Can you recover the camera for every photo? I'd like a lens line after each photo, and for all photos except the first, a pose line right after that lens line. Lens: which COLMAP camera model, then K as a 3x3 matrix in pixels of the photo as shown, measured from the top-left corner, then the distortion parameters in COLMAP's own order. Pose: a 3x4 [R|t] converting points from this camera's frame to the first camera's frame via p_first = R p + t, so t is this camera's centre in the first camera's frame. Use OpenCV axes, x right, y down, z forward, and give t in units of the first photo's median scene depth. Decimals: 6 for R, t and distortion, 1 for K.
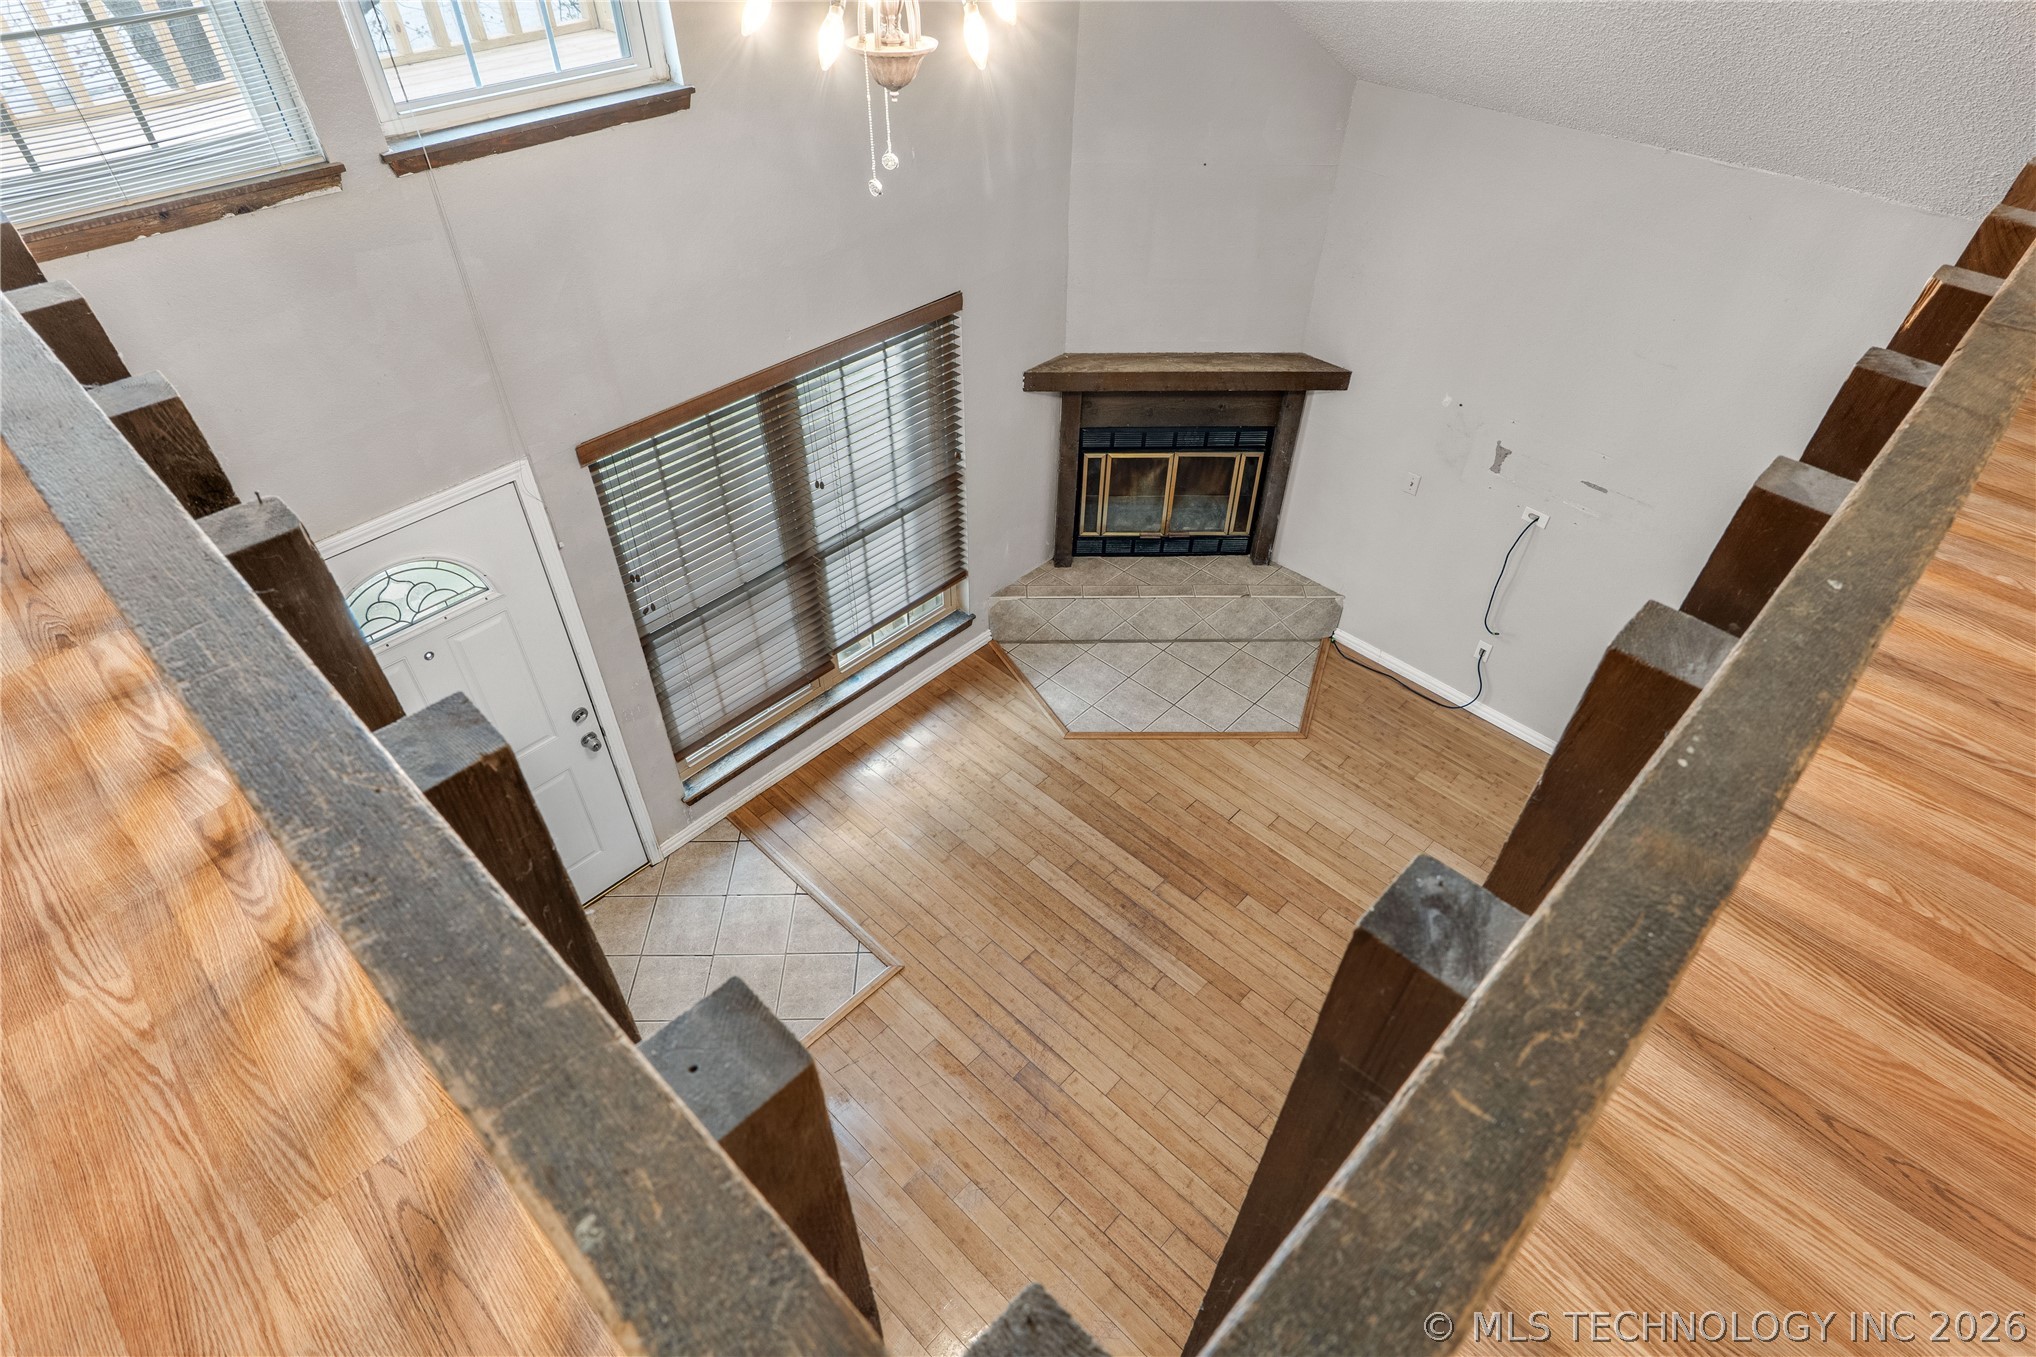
lens RADIAL K [[1086.0, 0, 1023.4], [0, 1086.0, 691.4], [0, 0, 1]] dist [-0.002595, -0.003015]
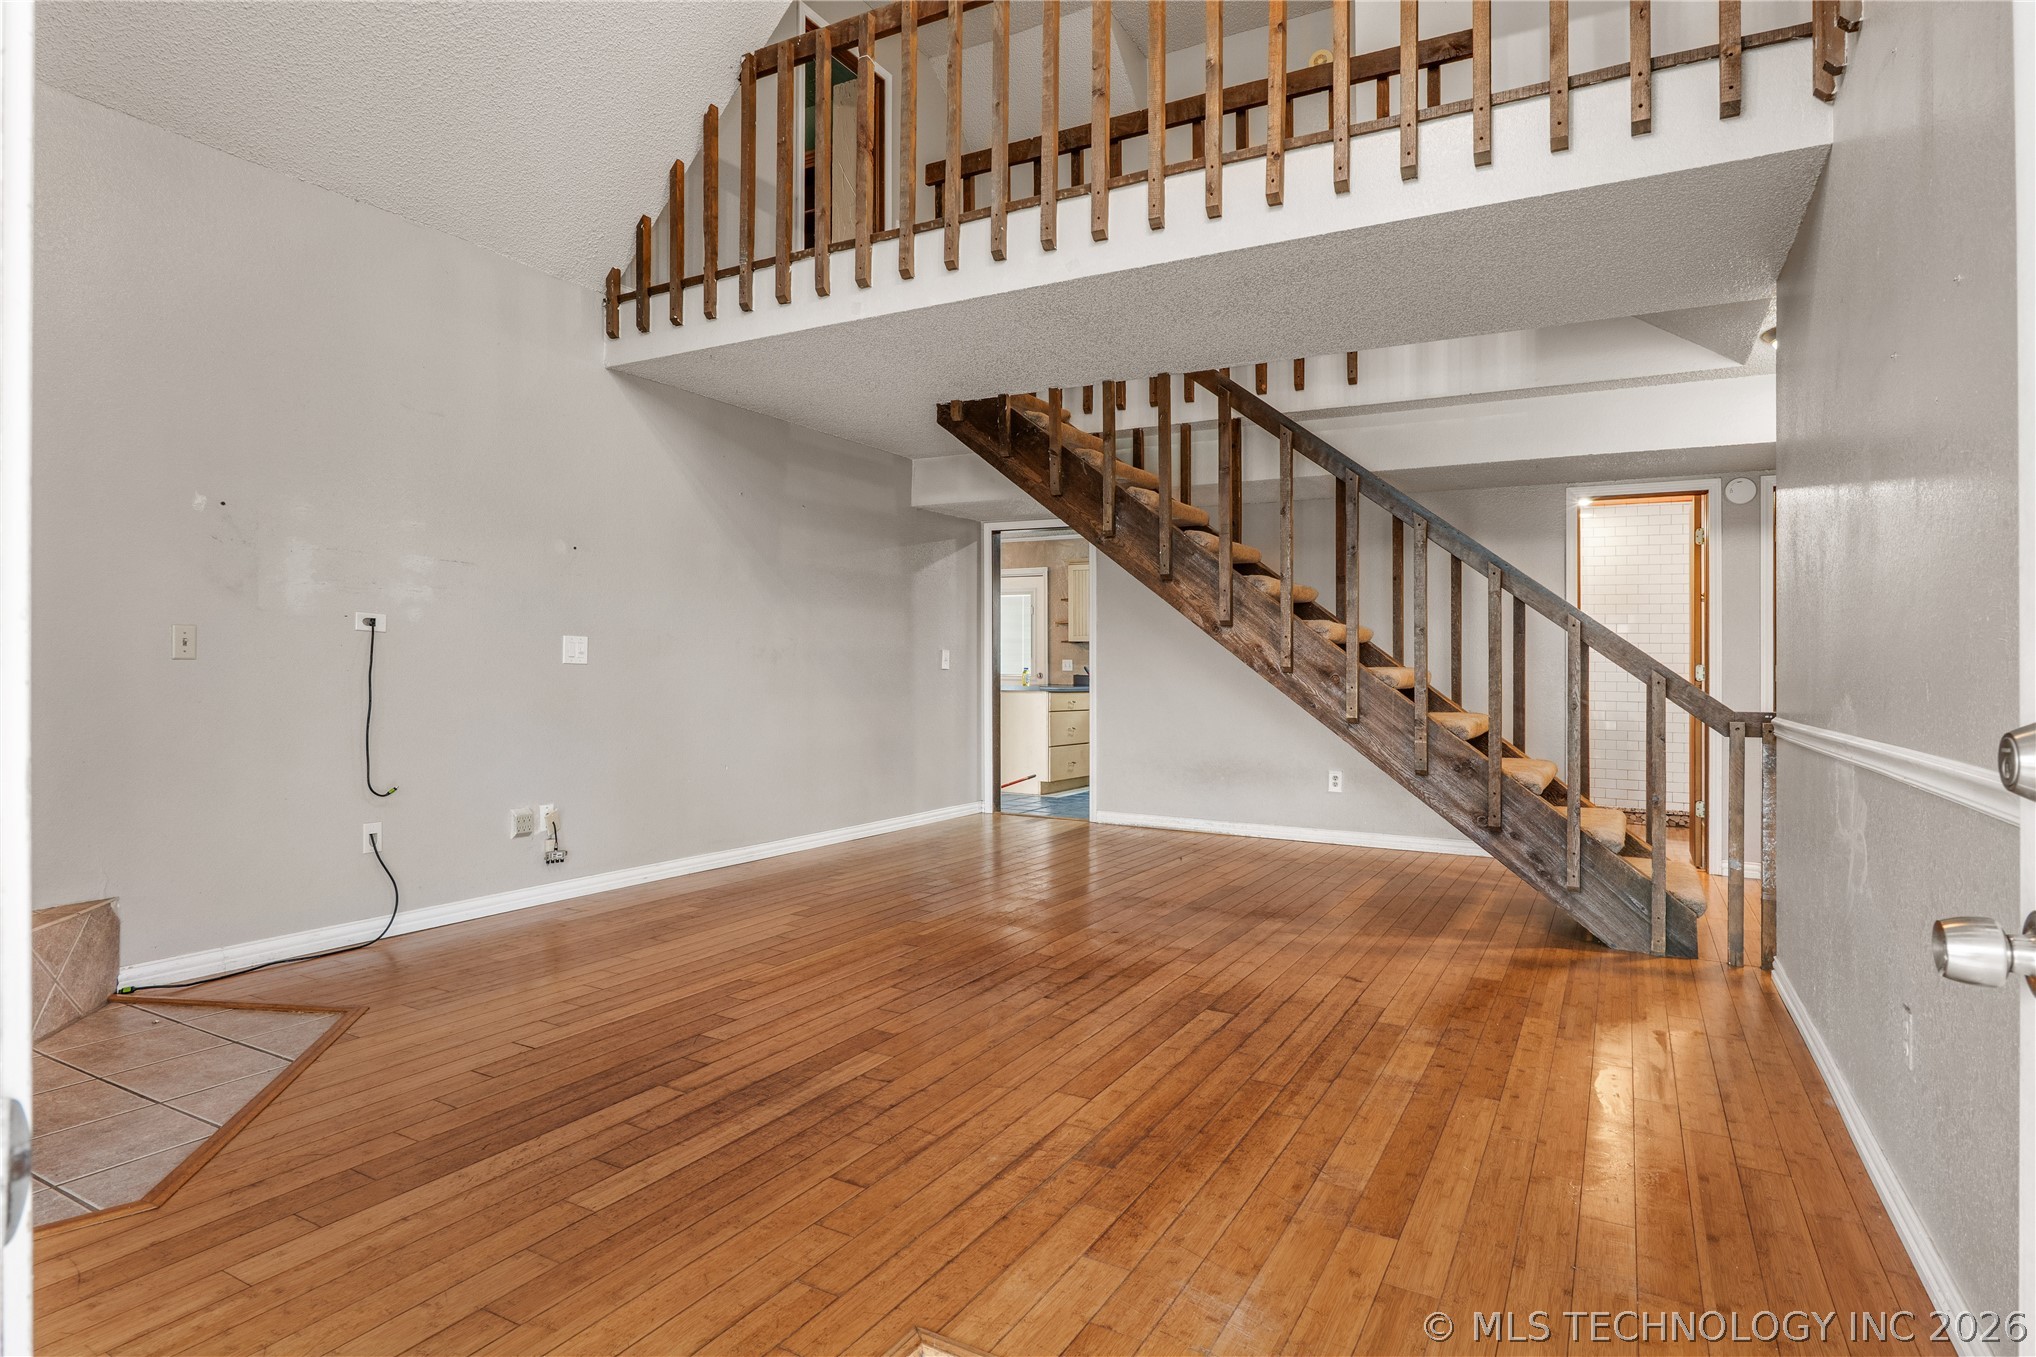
lens RADIAL K [[1086.0, 0, 1027.3], [0, 1086.0, 673.4], [0, 0, 1]] dist [-0.002595, -0.003015]
pose [[-0.252920, -0.020761, 0.967264, -0.427195], [0.652587, 0.734428, 0.186401, 0.036886], [-0.714256, 0.678369, -0.172203, 0.785509]]
